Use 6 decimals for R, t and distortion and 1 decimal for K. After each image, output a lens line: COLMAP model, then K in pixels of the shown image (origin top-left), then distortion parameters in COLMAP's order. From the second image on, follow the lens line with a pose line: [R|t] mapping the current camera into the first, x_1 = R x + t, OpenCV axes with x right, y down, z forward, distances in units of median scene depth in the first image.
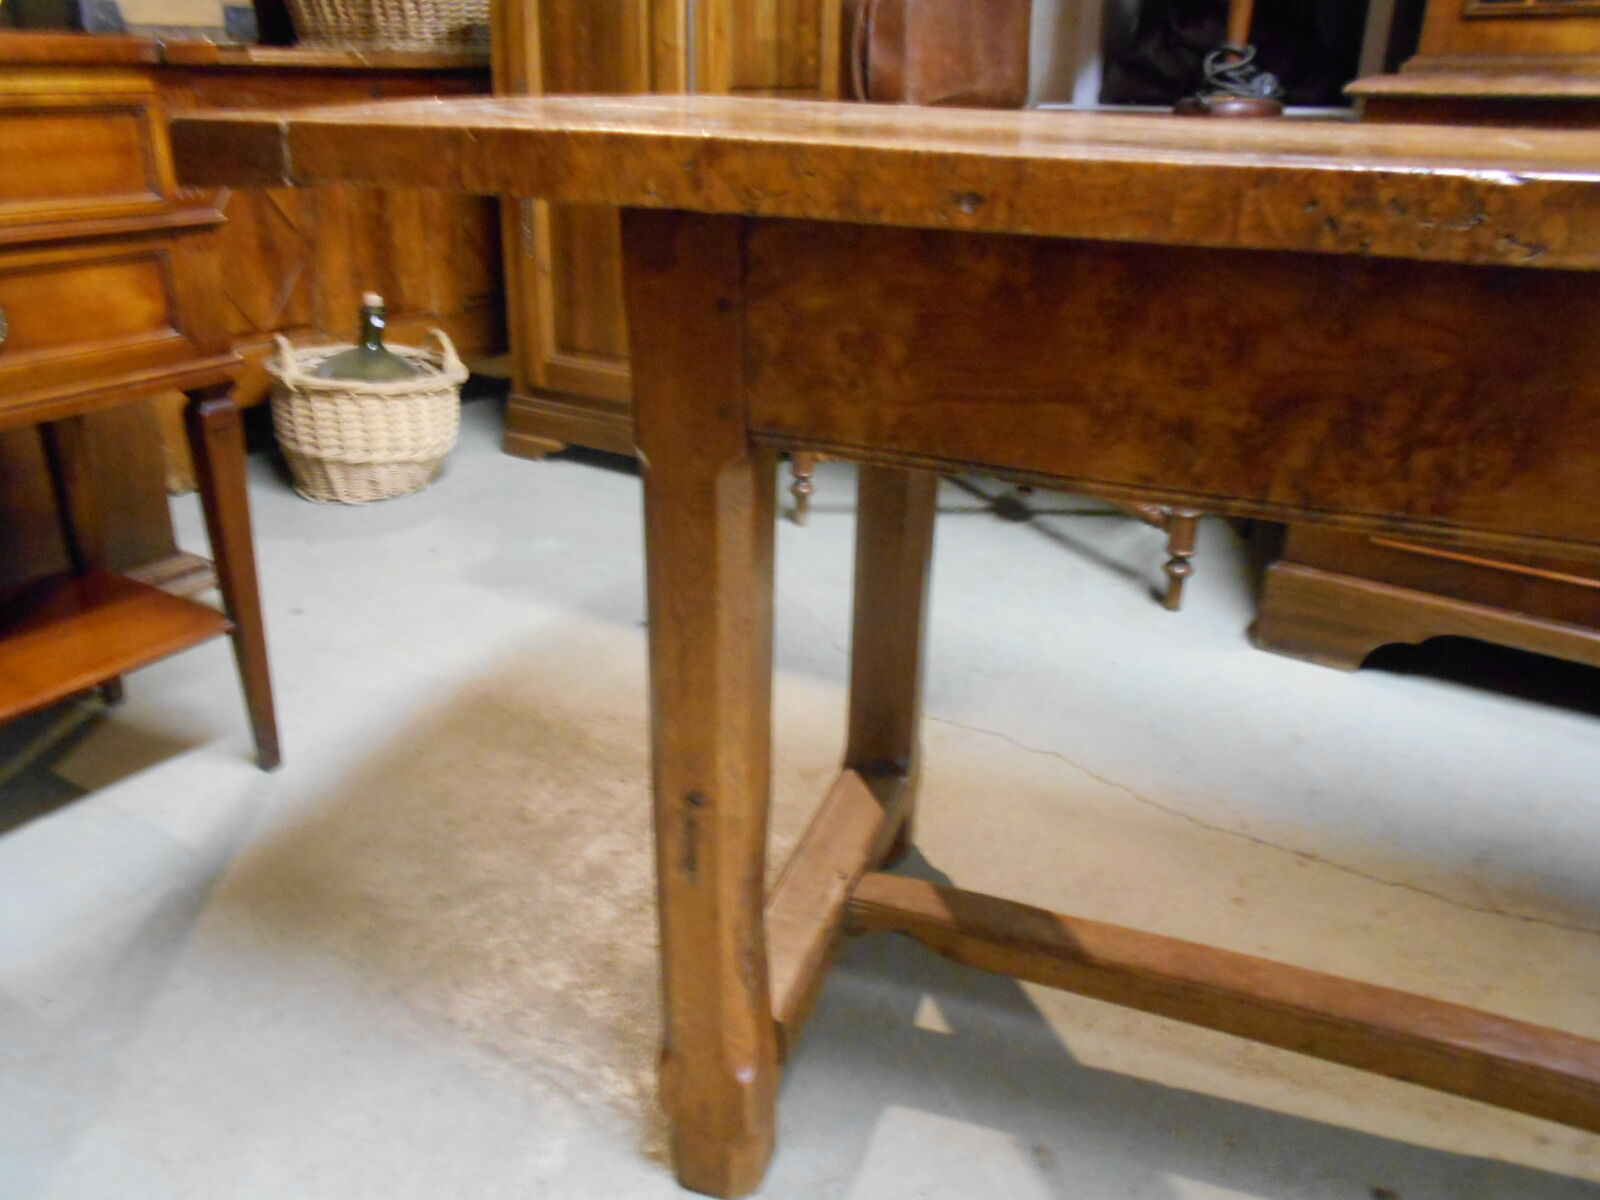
lens RADIAL K [[1250.2, 0, 792.4], [0, 1250.2, 596.7], [0, 0, 1]] dist [-0.042721, 0.042239]
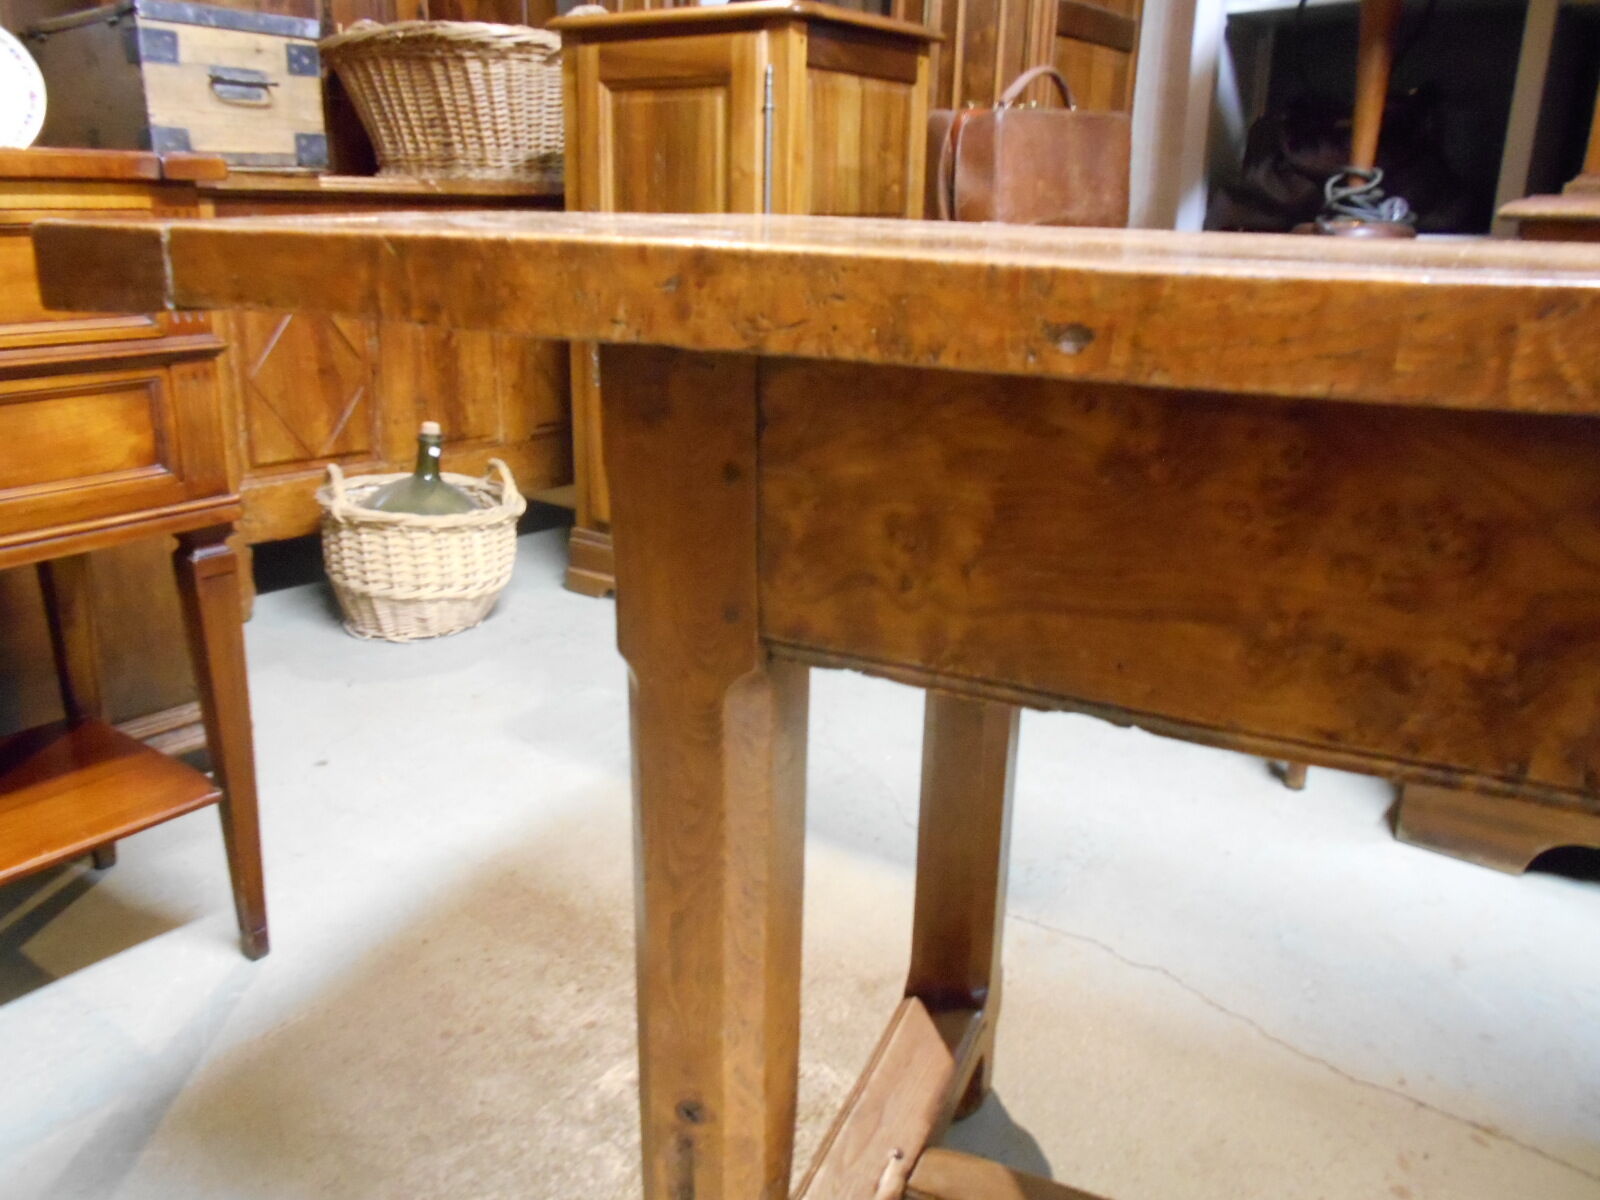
lens RADIAL K [[1250.2, 0, 797.8], [0, 1250.2, 590.5], [0, 0, 1]] dist [-0.042721, 0.042239]
pose [[0.997581, 0.019615, -0.066691, 0.016504], [-0.026302, 0.994547, -0.100923, -0.043625], [0.064347, 0.102433, 0.992656, 0.133797]]
